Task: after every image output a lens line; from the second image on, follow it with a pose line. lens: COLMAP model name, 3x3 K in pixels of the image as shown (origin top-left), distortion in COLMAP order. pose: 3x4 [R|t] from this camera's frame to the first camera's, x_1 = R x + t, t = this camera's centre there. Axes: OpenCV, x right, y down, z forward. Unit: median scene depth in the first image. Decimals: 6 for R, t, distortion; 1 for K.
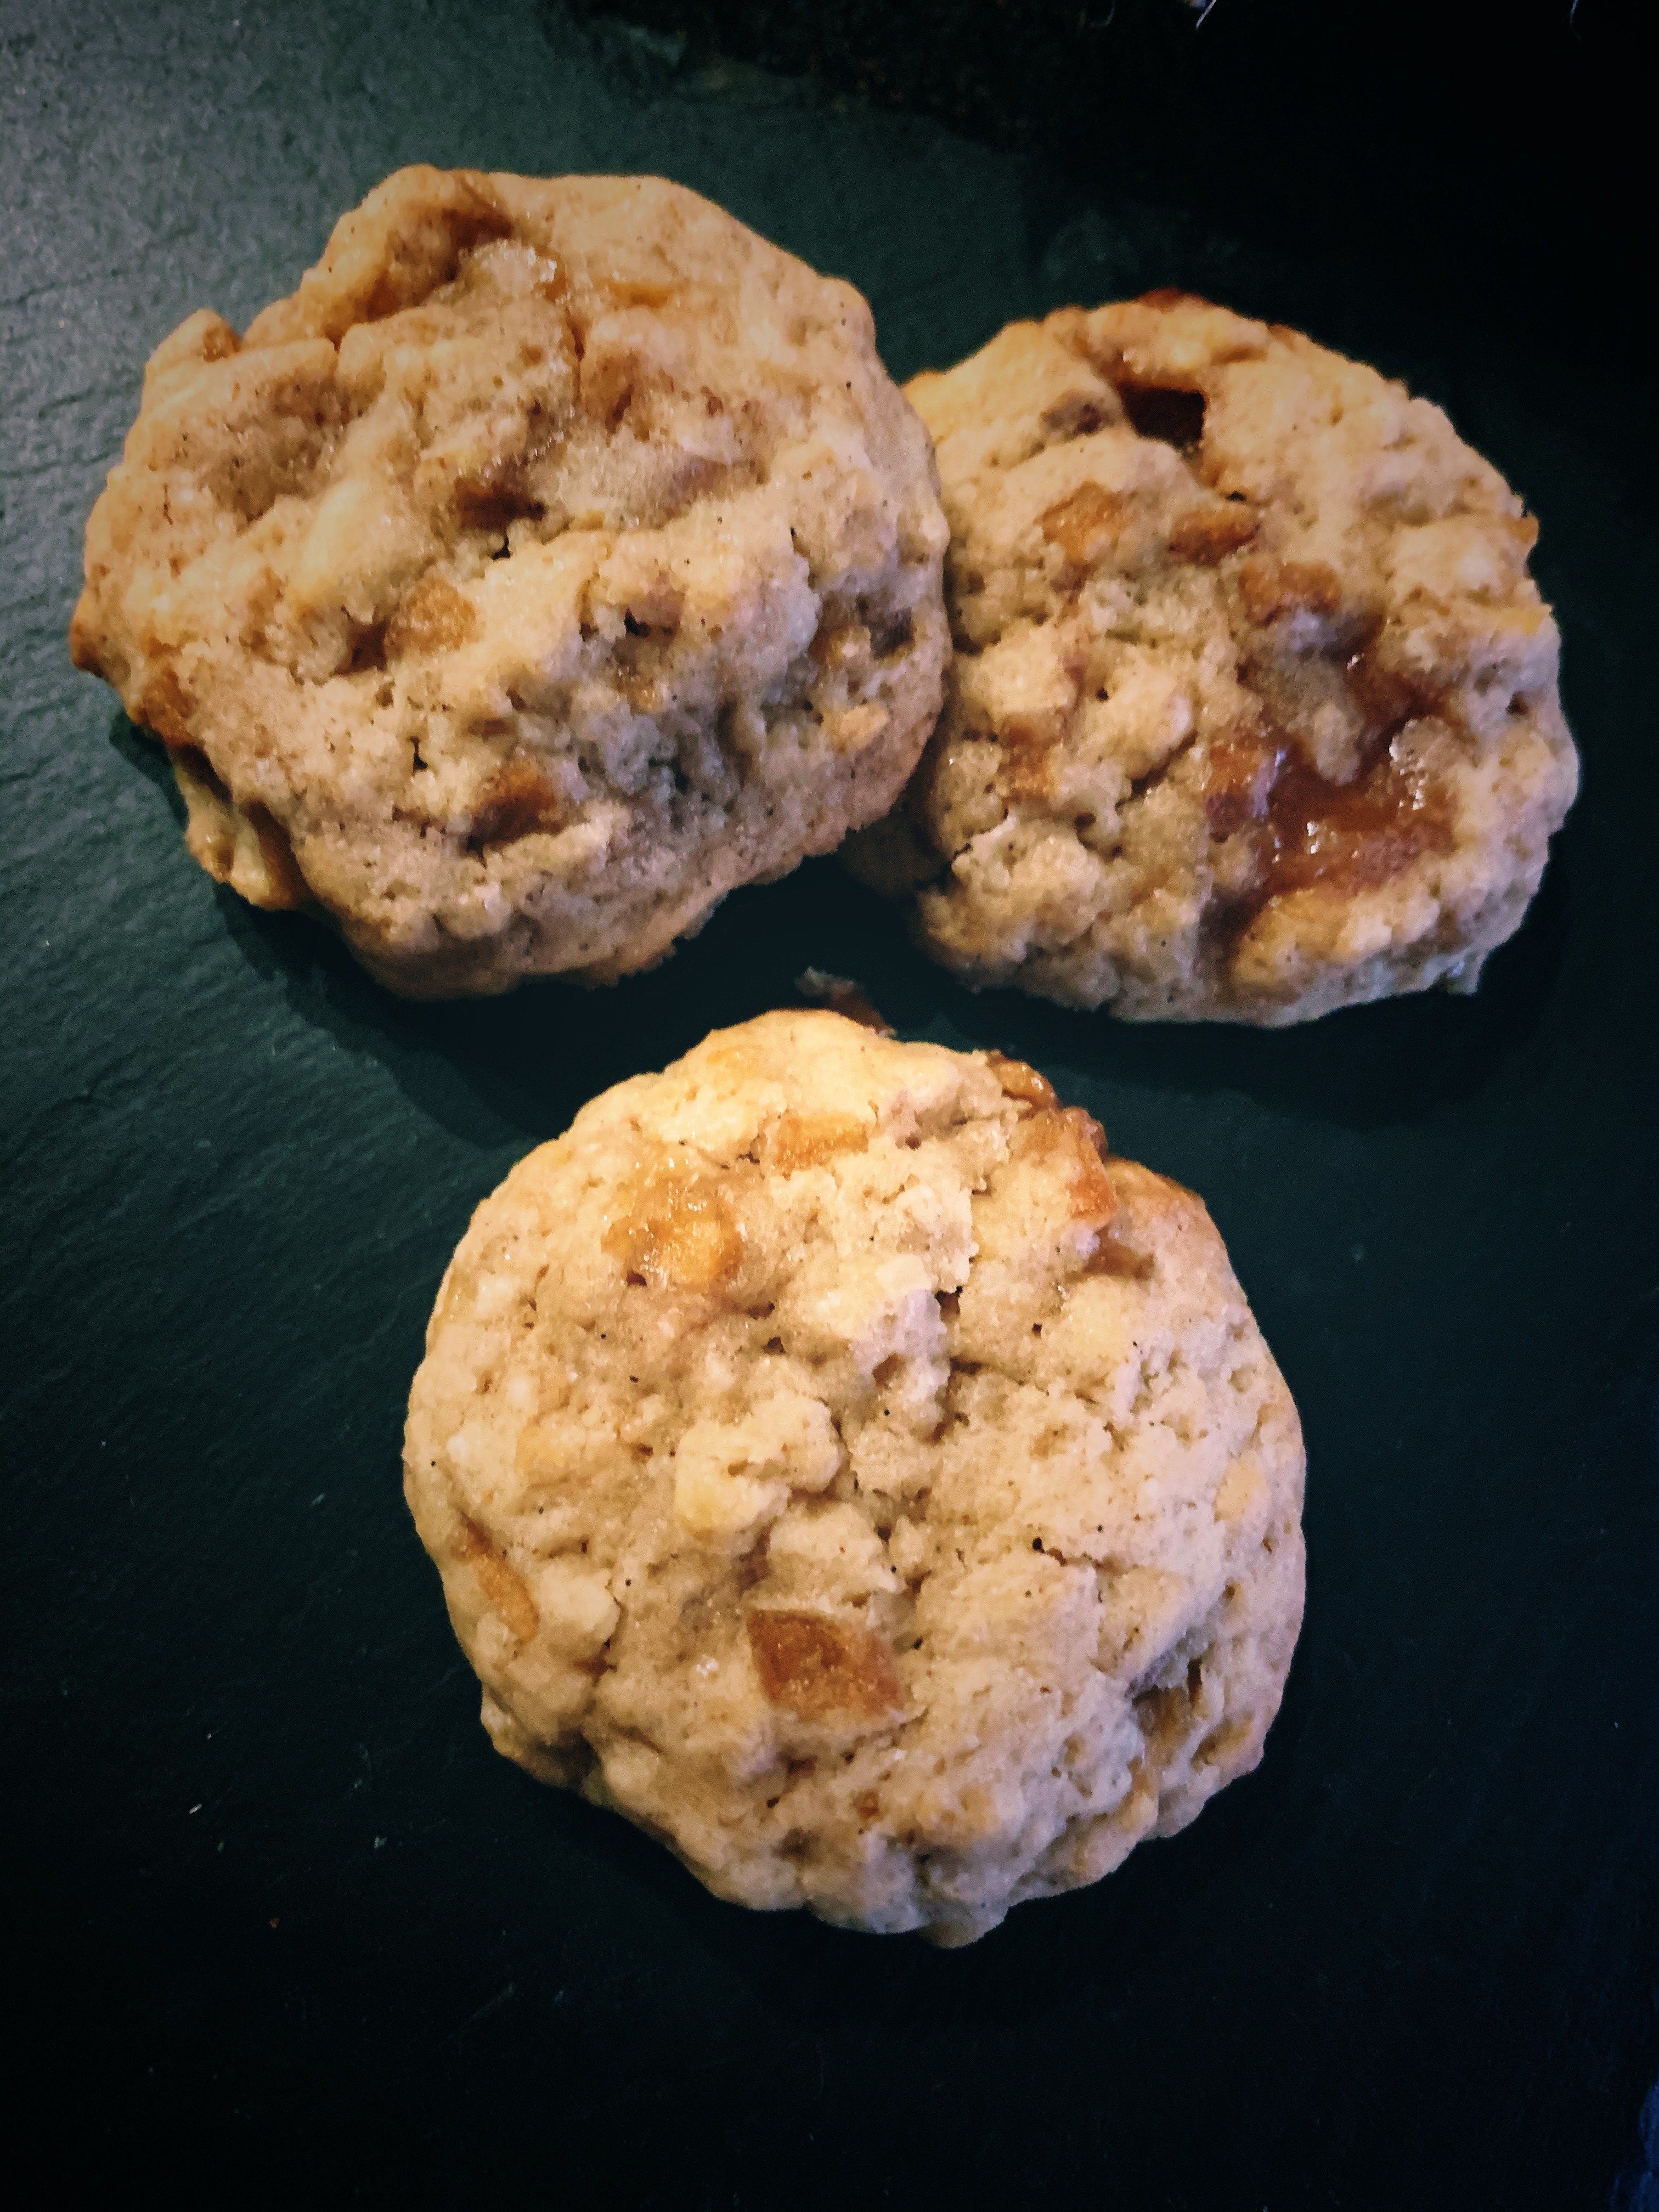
lens RADIAL K [[1820.3, 0, 829.5], [0, 1820.3, 1106.0], [0, 0, 1]] dist [0.123130, -0.575973]
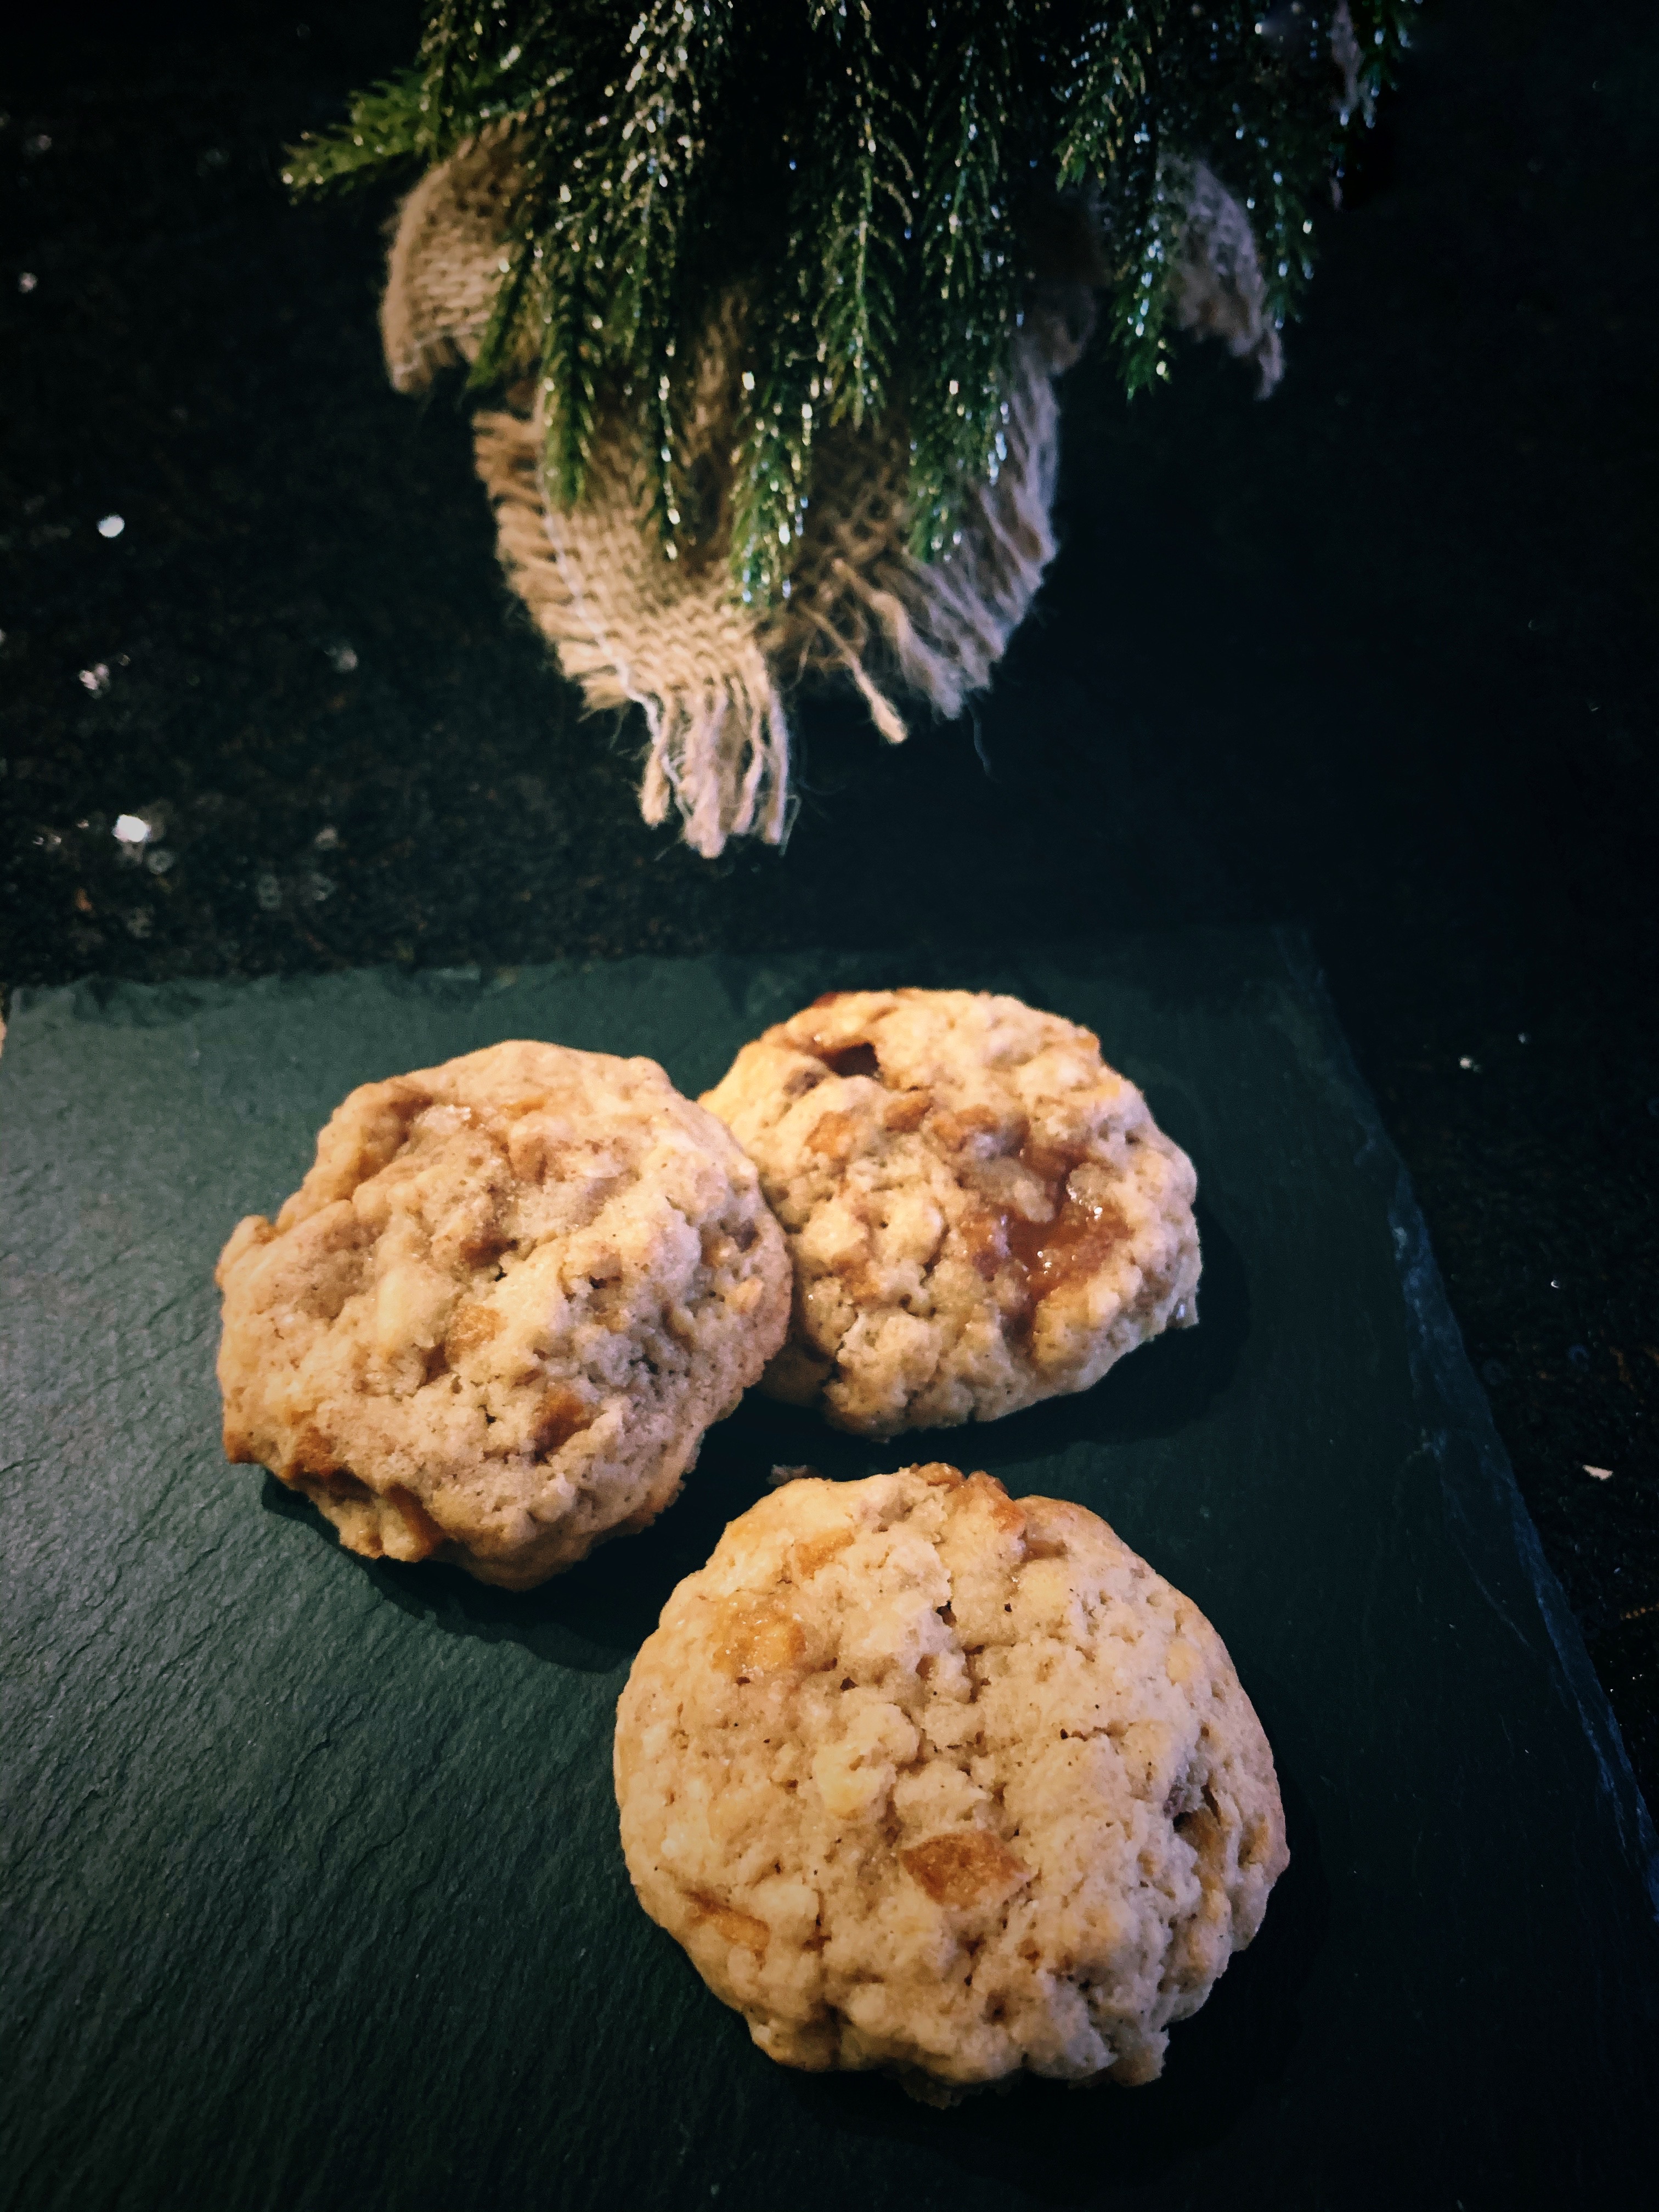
lens RADIAL K [[1820.3, 0, 829.5], [0, 1820.3, 1106.0], [0, 0, 1]] dist [0.123130, -0.575973]
pose [[0.925586, -0.350738, 0.142383, -0.084718], [0.378495, 0.851892, -0.361970, 0.246887], [0.005662, 0.388926, 0.921252, -0.502495]]
